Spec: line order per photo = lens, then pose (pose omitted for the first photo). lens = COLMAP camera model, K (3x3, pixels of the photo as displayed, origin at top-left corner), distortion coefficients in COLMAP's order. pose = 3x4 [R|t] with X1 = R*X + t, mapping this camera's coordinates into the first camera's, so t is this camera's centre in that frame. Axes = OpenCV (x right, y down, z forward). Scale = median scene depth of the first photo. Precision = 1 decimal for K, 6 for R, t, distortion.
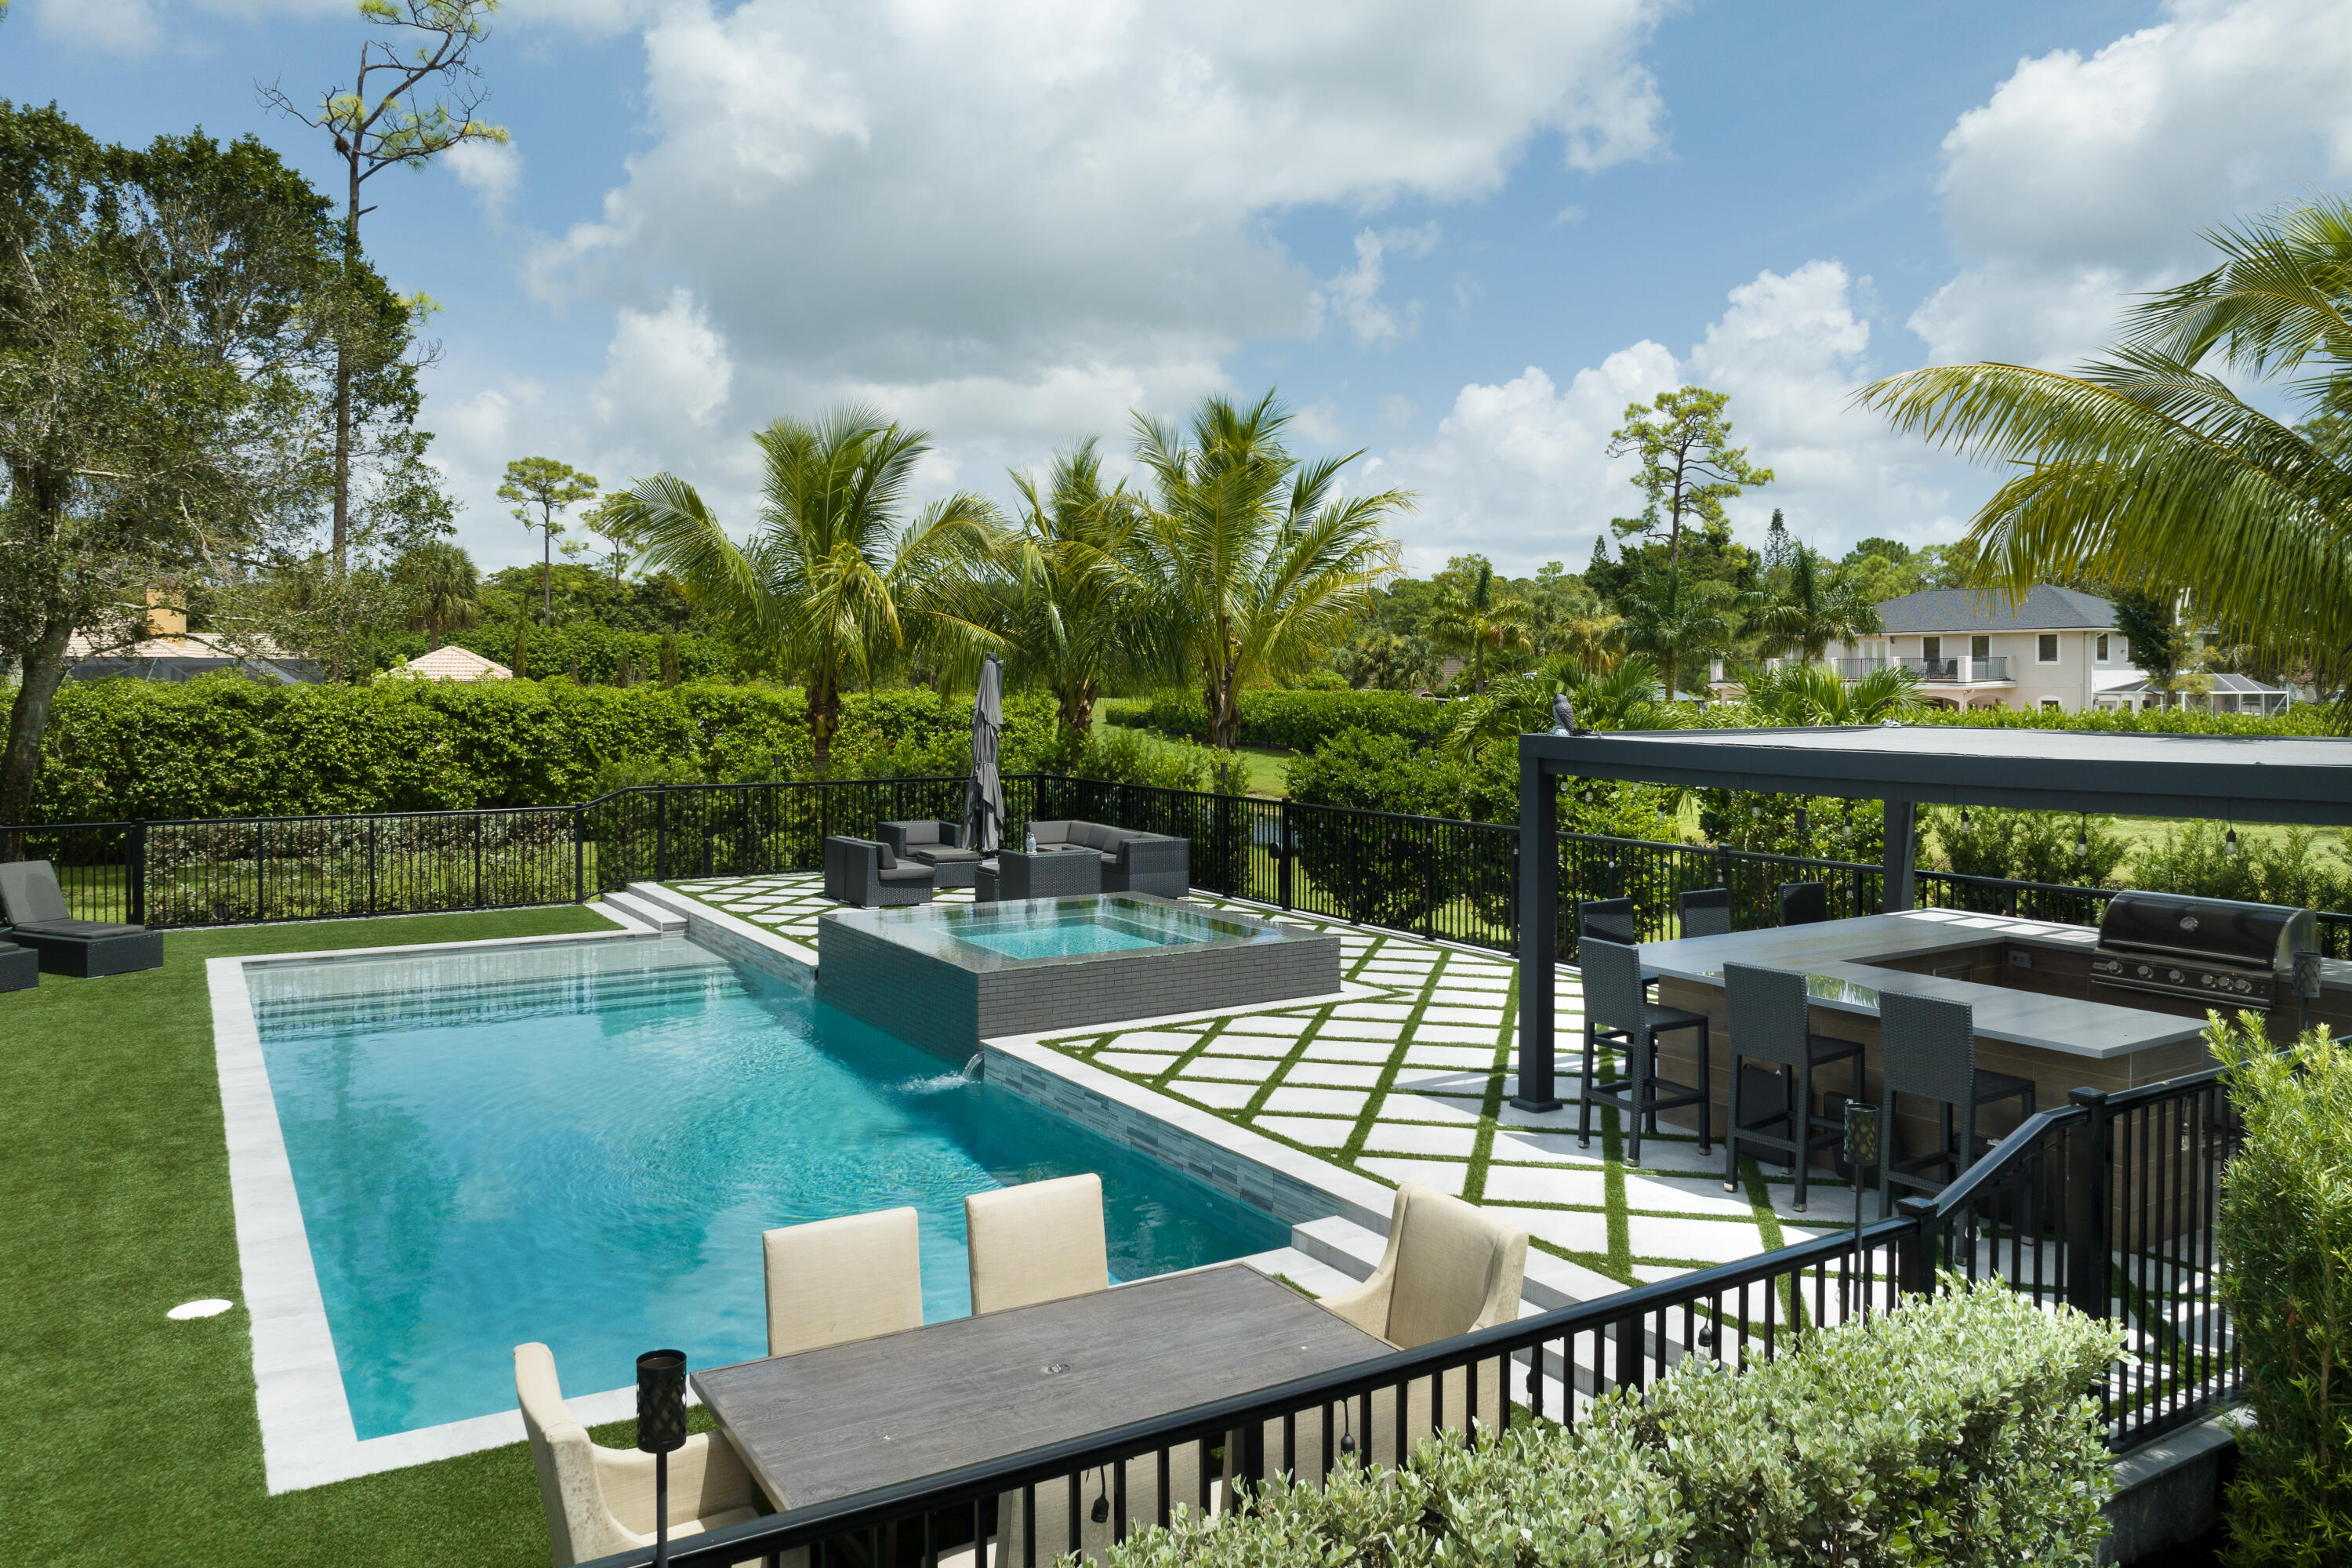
lens RADIAL K [[1644.7, 0, 1169.3], [0, 1644.7, 677.0], [0, 0, 1]] dist [-0.048403, 0.007722]
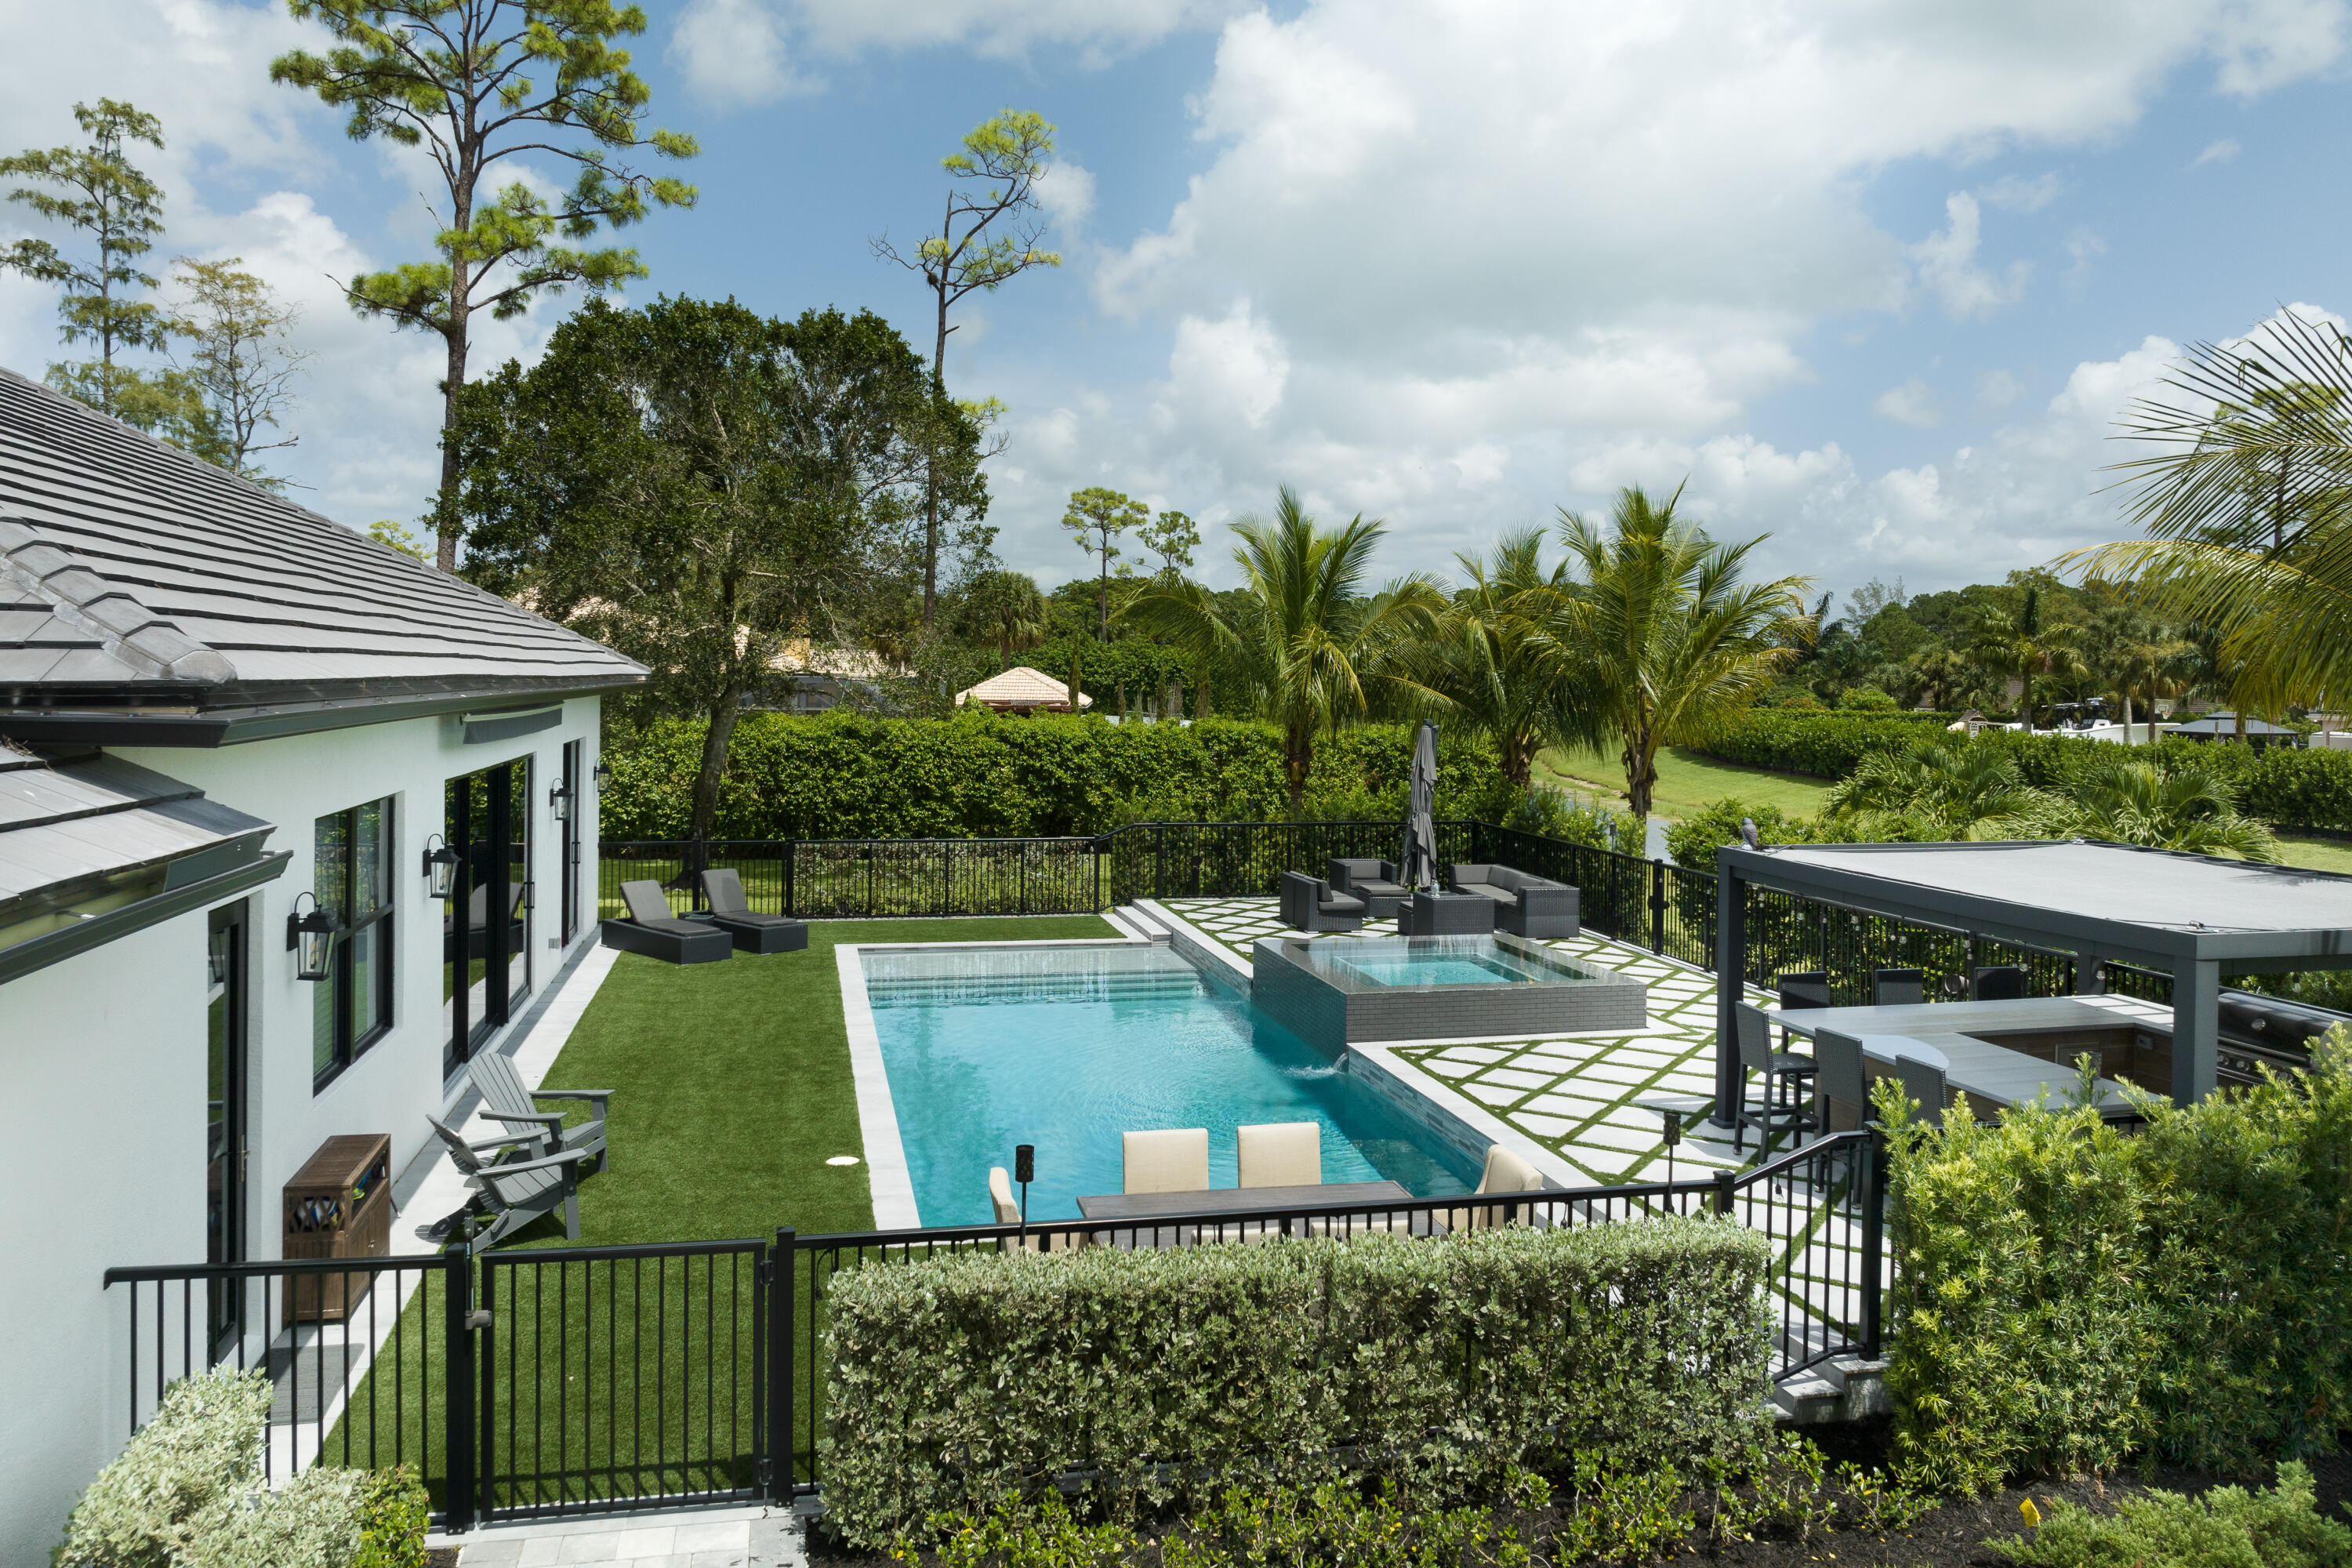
lens RADIAL K [[1665.6, 0, 1182.0], [0, 1665.6, 650.4], [0, 0, 1]] dist [0.001018, -0.090978]
pose [[0.948466, 0.007231, -0.316795, 0.091720], [-0.011763, 0.999854, -0.012395, -0.041926], [0.316659, 0.015483, 0.948413, -0.175914]]
